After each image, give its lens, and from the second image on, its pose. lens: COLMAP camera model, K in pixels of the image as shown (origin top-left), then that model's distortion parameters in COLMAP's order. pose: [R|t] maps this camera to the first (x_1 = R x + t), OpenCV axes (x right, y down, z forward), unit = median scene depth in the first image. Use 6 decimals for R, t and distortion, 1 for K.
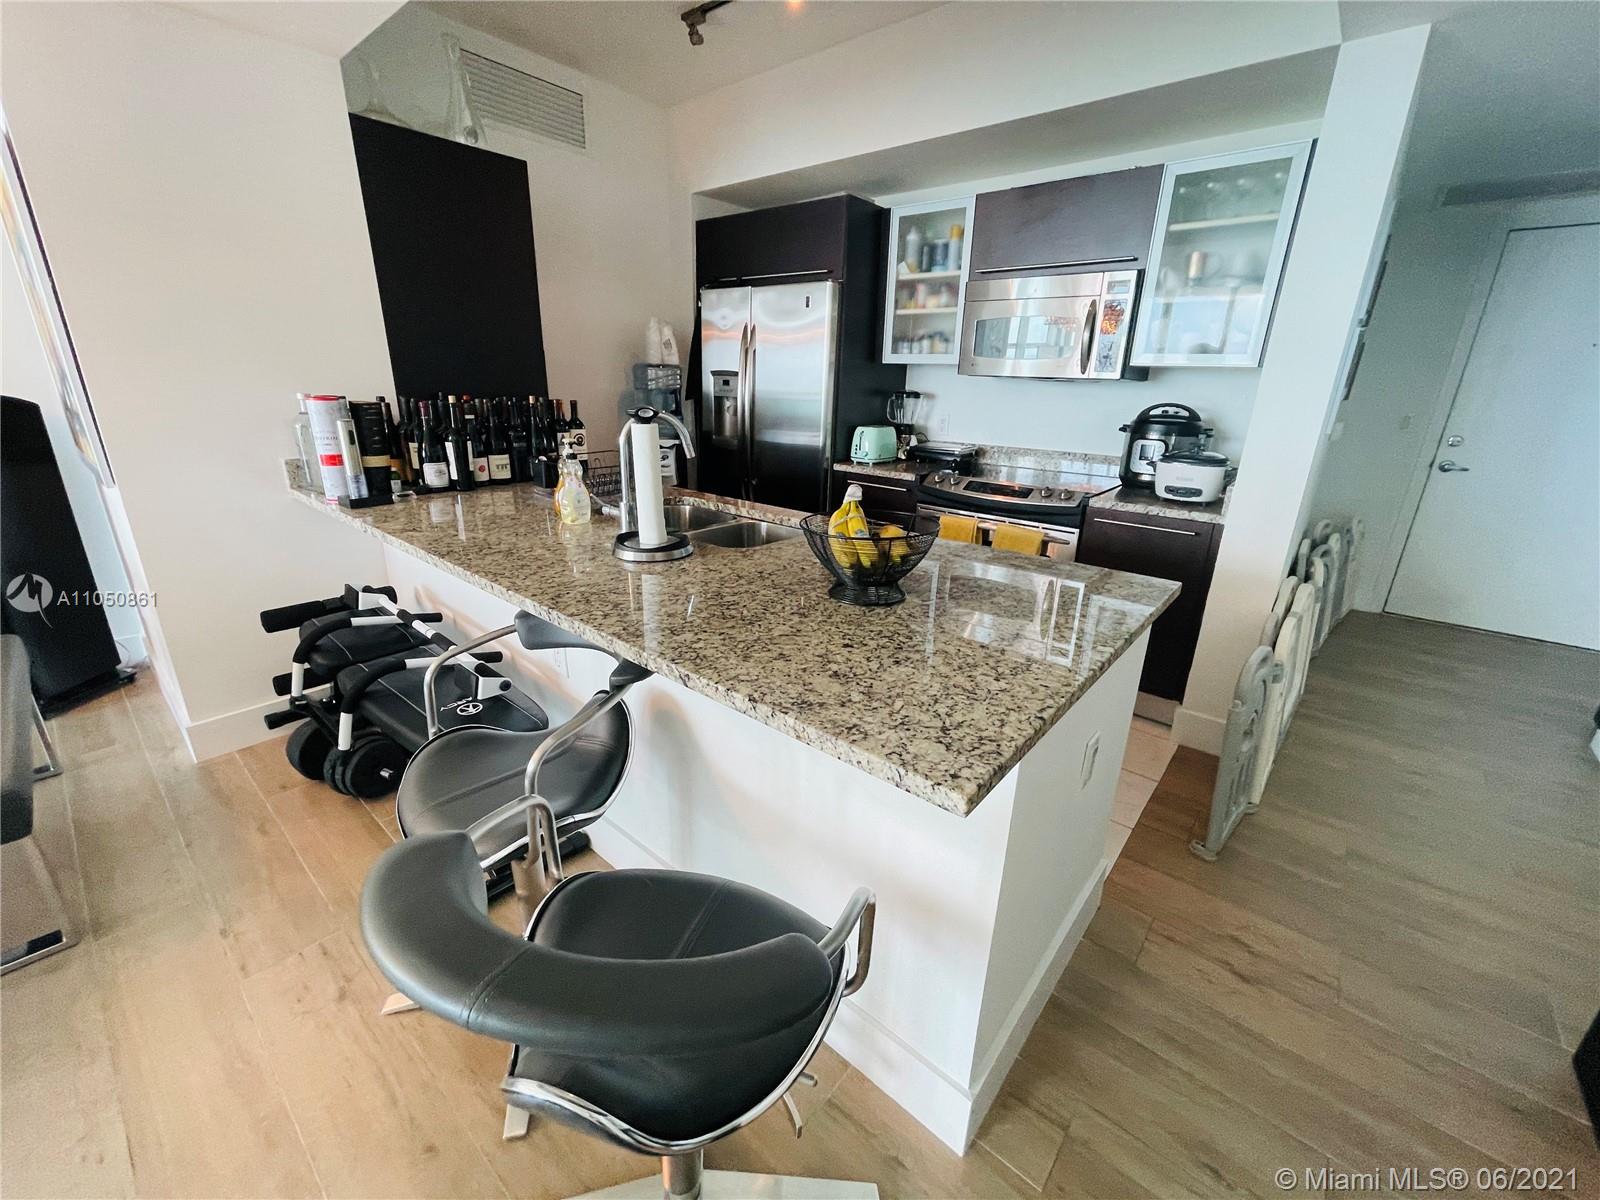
lens RADIAL K [[641.1, 0, 799.7], [0, 641.1, 591.5], [0, 0, 1]] dist [-0.004353, 0.000303]
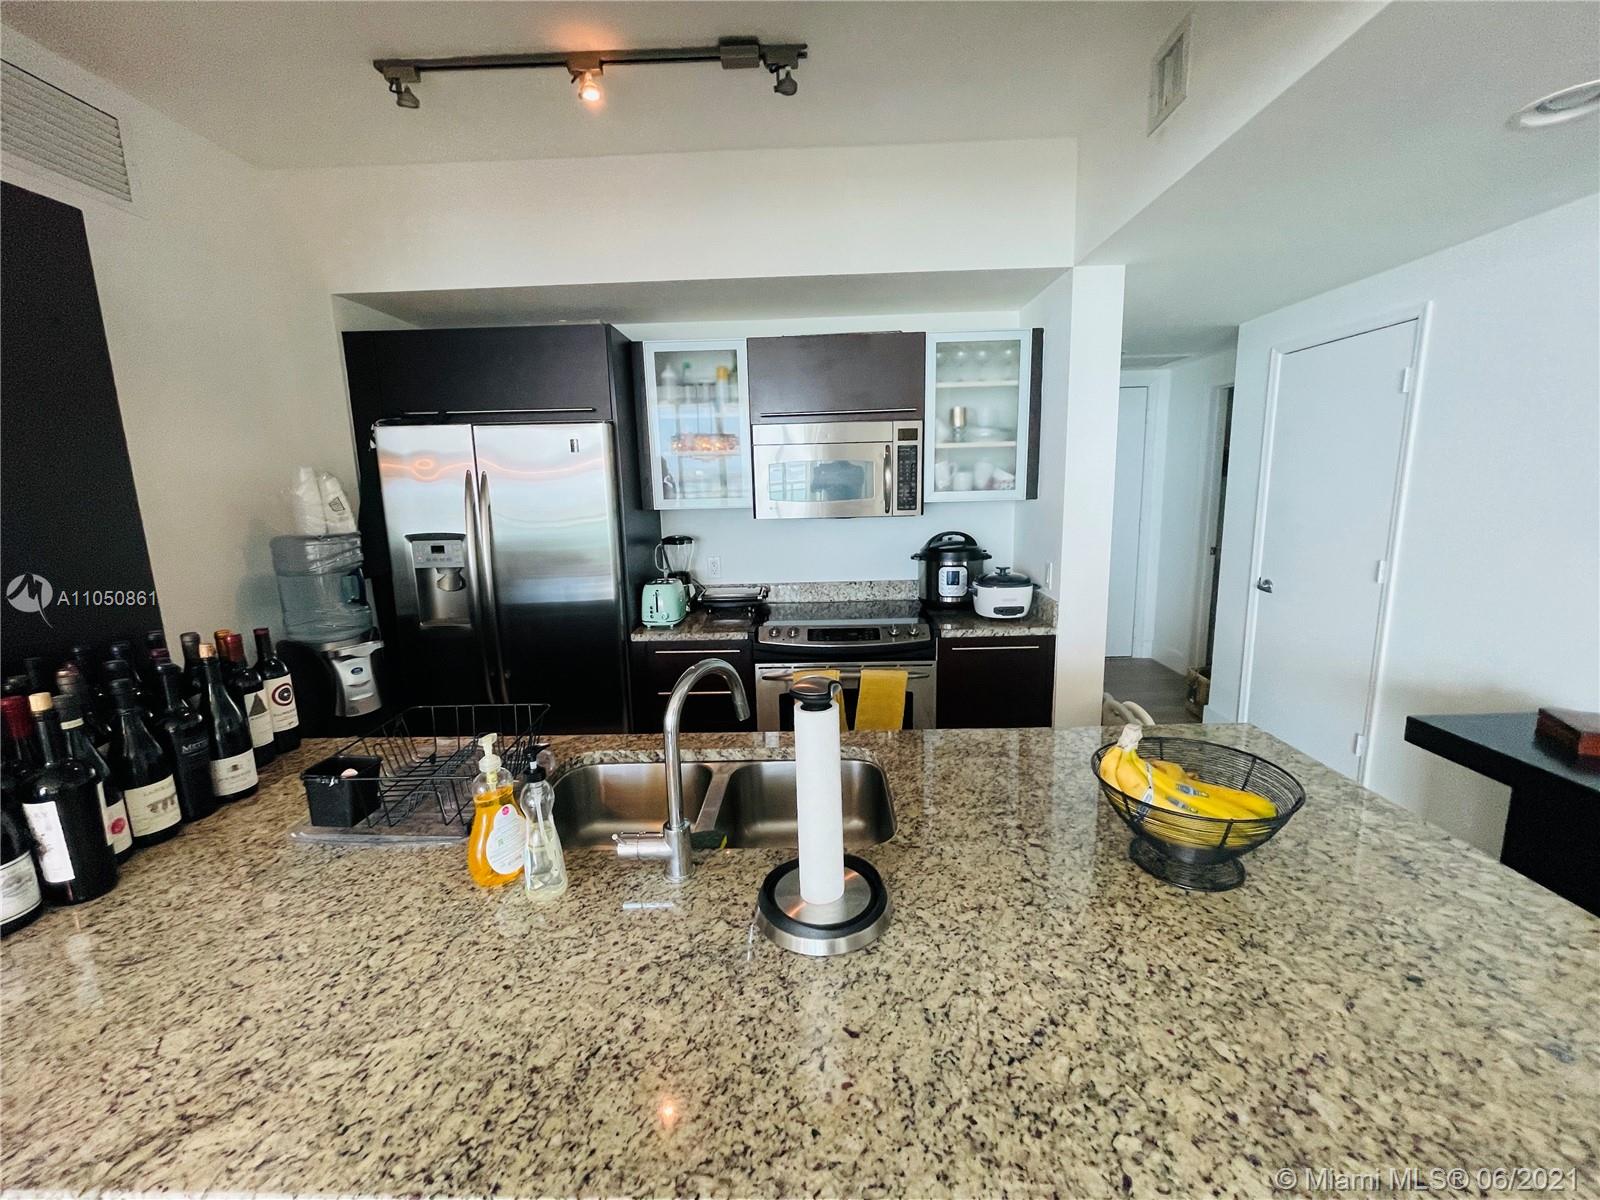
lens RADIAL K [[641.1, 0, 804.0], [0, 641.1, 595.5], [0, 0, 1]] dist [-0.004353, 0.000303]
pose [[0.775863, -0.156106, 0.611283, -0.306113], [0.244170, 0.967698, -0.062784, -0.168648], [-0.581737, 0.197968, 0.788918, 0.271292]]
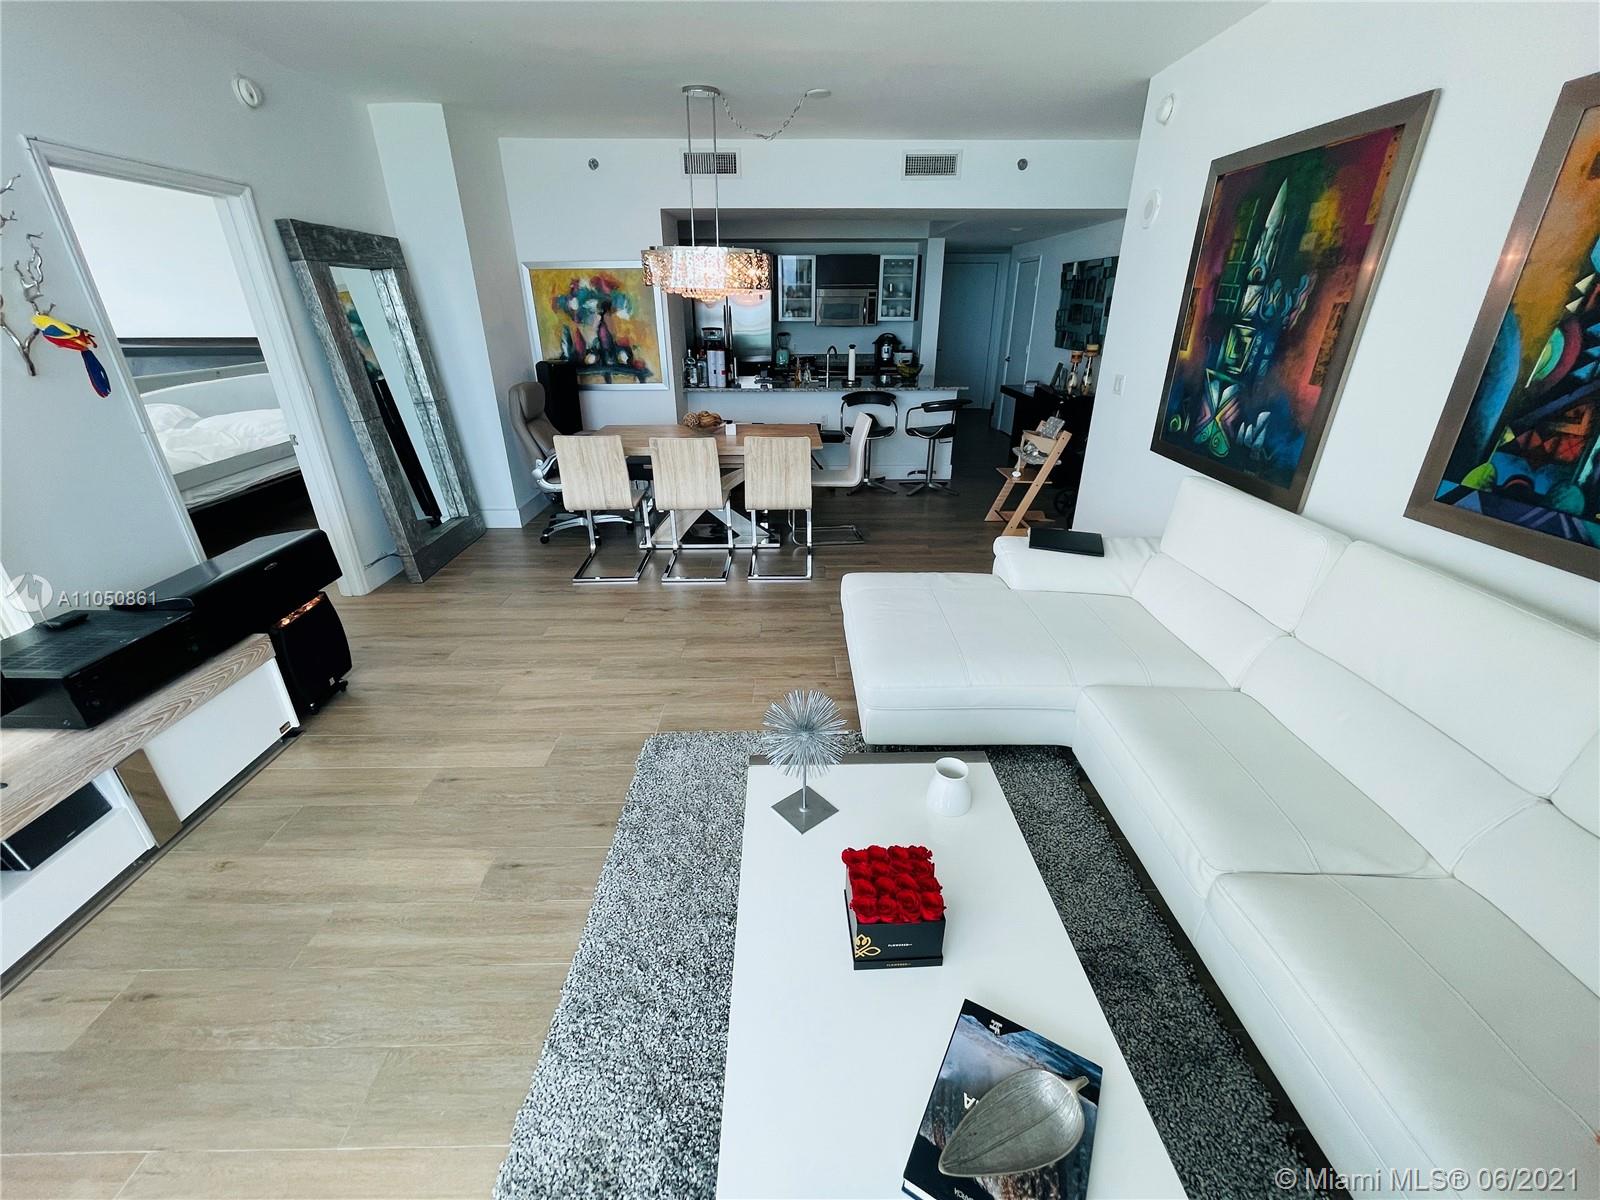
lens RADIAL K [[641.1, 0, 804.3], [0, 641.1, 593.1], [0, 0, 1]] dist [-0.004353, 0.000303]
pose [[0.744965, -0.298565, 0.596562, -1.754036], [0.233592, 0.954389, 0.185948, 0.206409], [-0.624869, 0.000827, 0.780729, -1.030499]]
